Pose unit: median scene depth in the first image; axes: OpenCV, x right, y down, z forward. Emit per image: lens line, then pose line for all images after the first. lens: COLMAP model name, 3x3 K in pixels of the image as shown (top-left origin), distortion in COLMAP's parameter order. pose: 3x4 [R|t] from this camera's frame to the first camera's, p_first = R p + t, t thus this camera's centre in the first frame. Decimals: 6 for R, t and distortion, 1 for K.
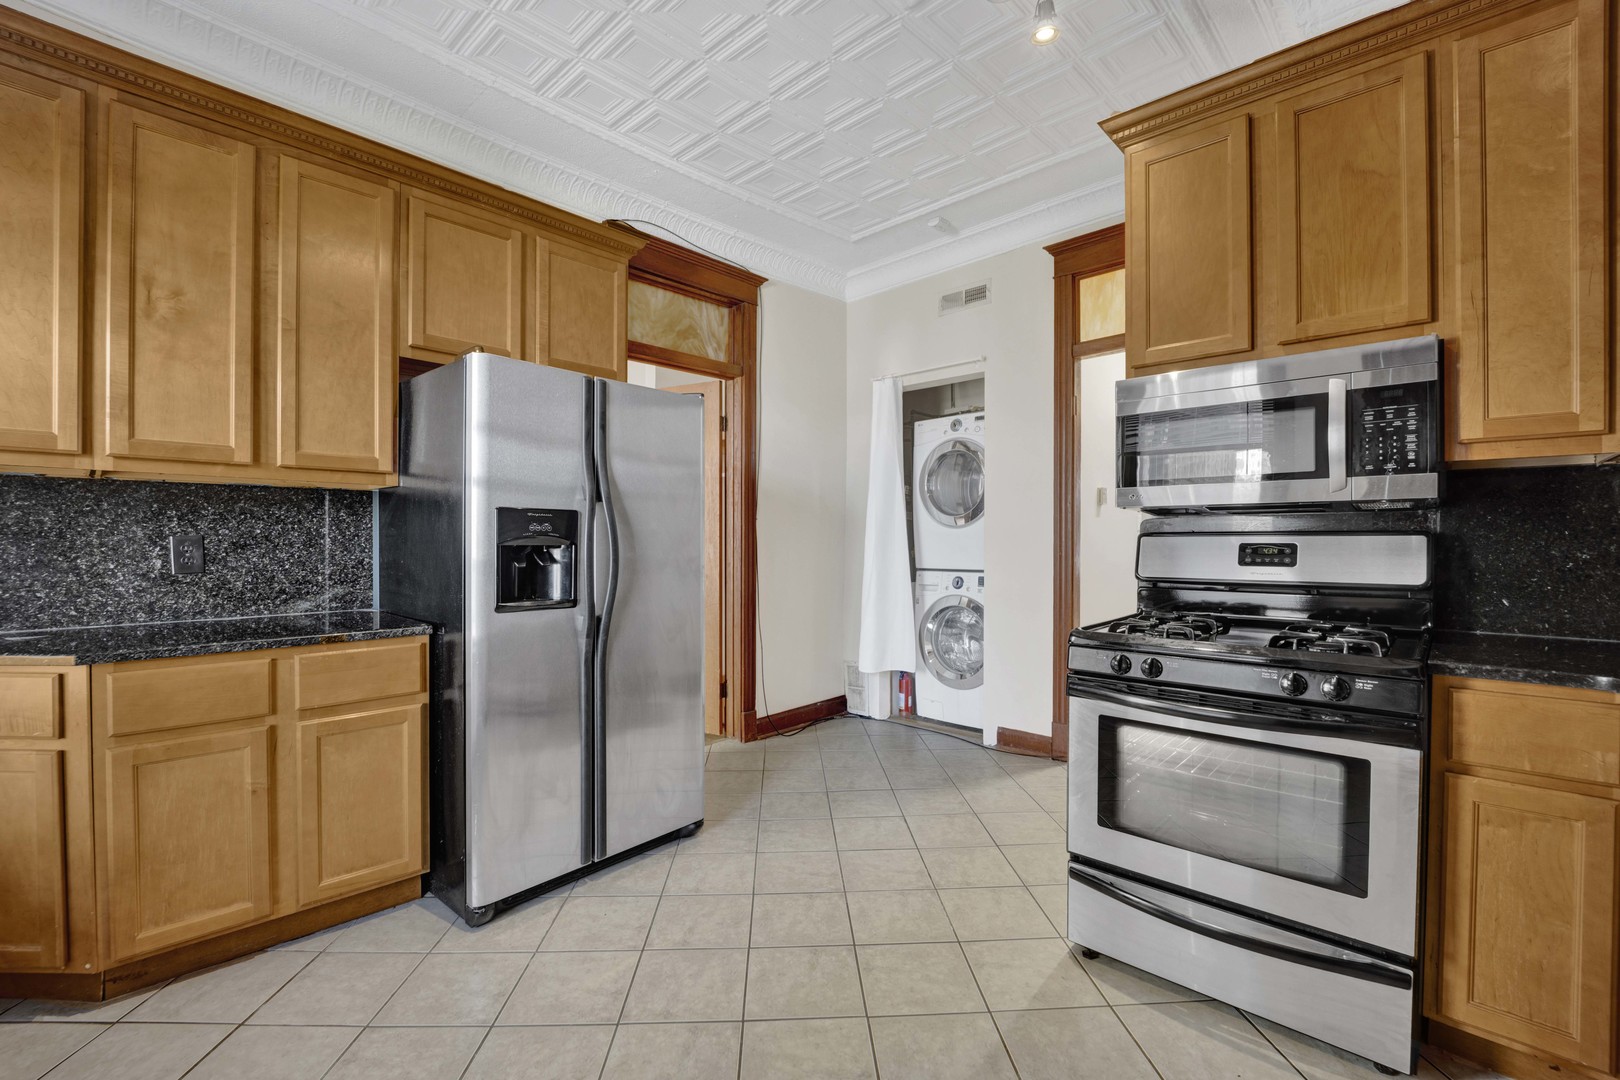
lens RADIAL K [[698.7, 0, 810.0], [0, 698.7, 540.0], [0, 0, 1]] dist [-0.014071, 0.000016]
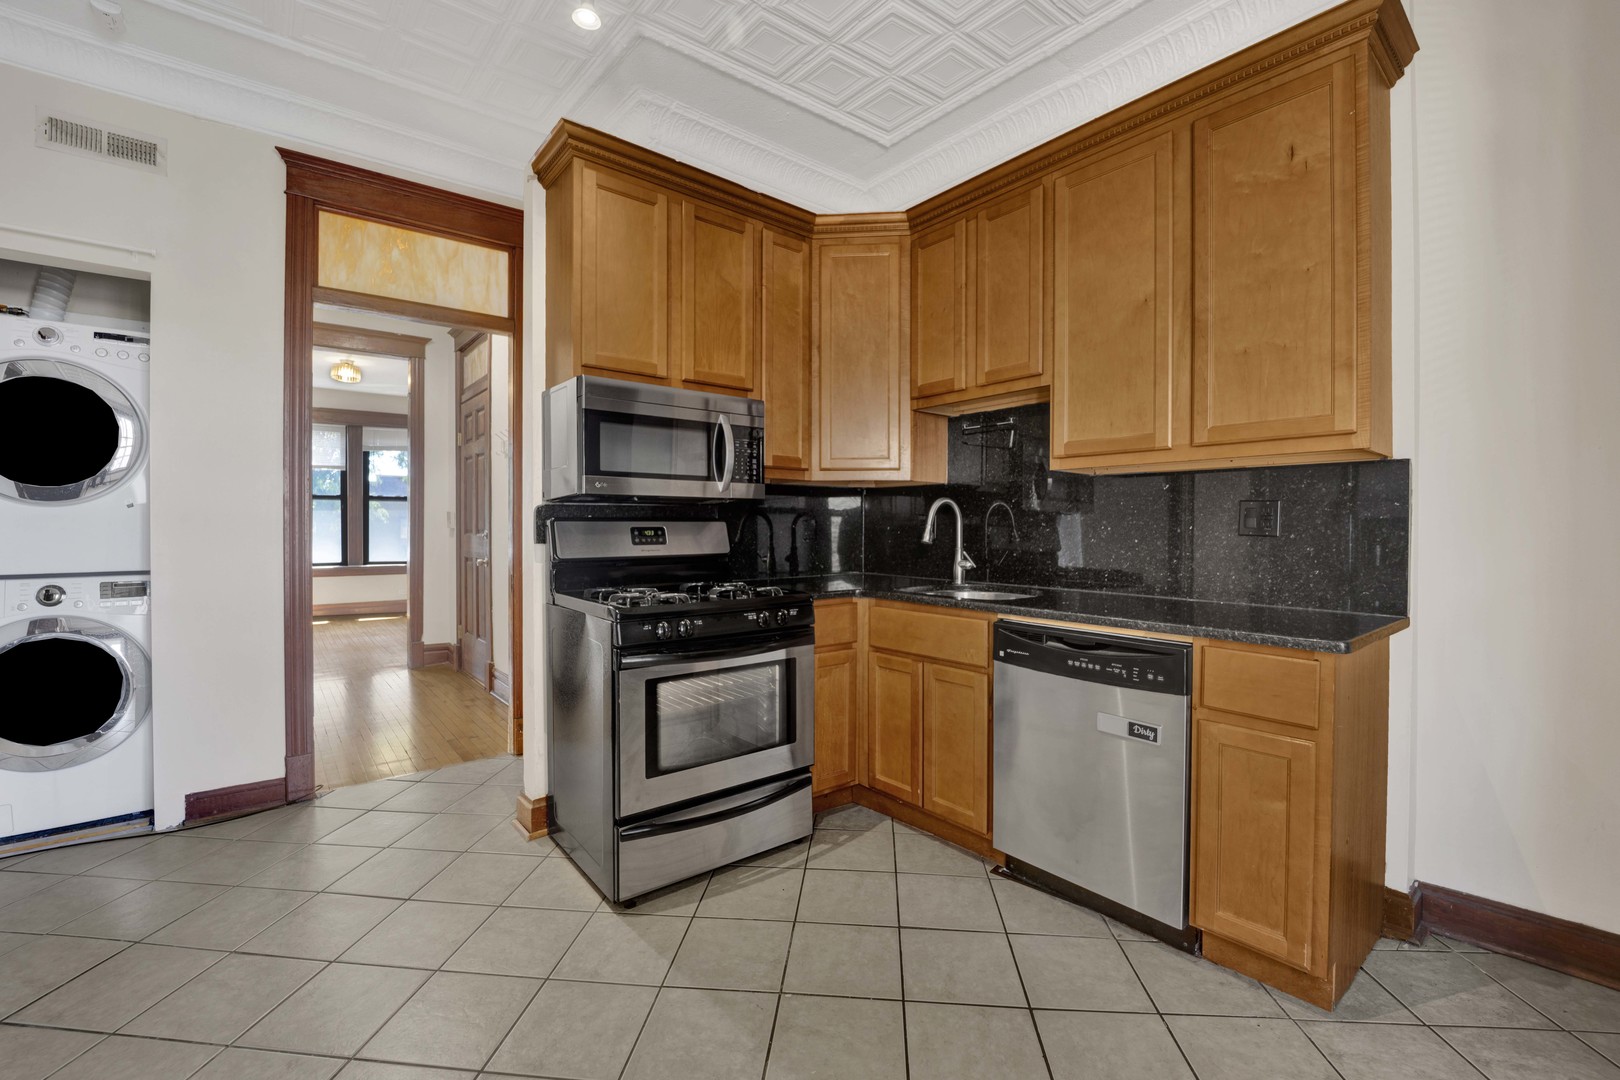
lens RADIAL K [[688.0, 0, 809.0], [0, 688.0, 533.1], [0, 0, 1]] dist [-0.021947, 0.000073]
pose [[0.112924, -0.006115, 0.993585, -0.387720], [0.002452, 0.999980, 0.005876, 0.006183], [-0.993601, 0.001773, 0.112936, 0.370801]]
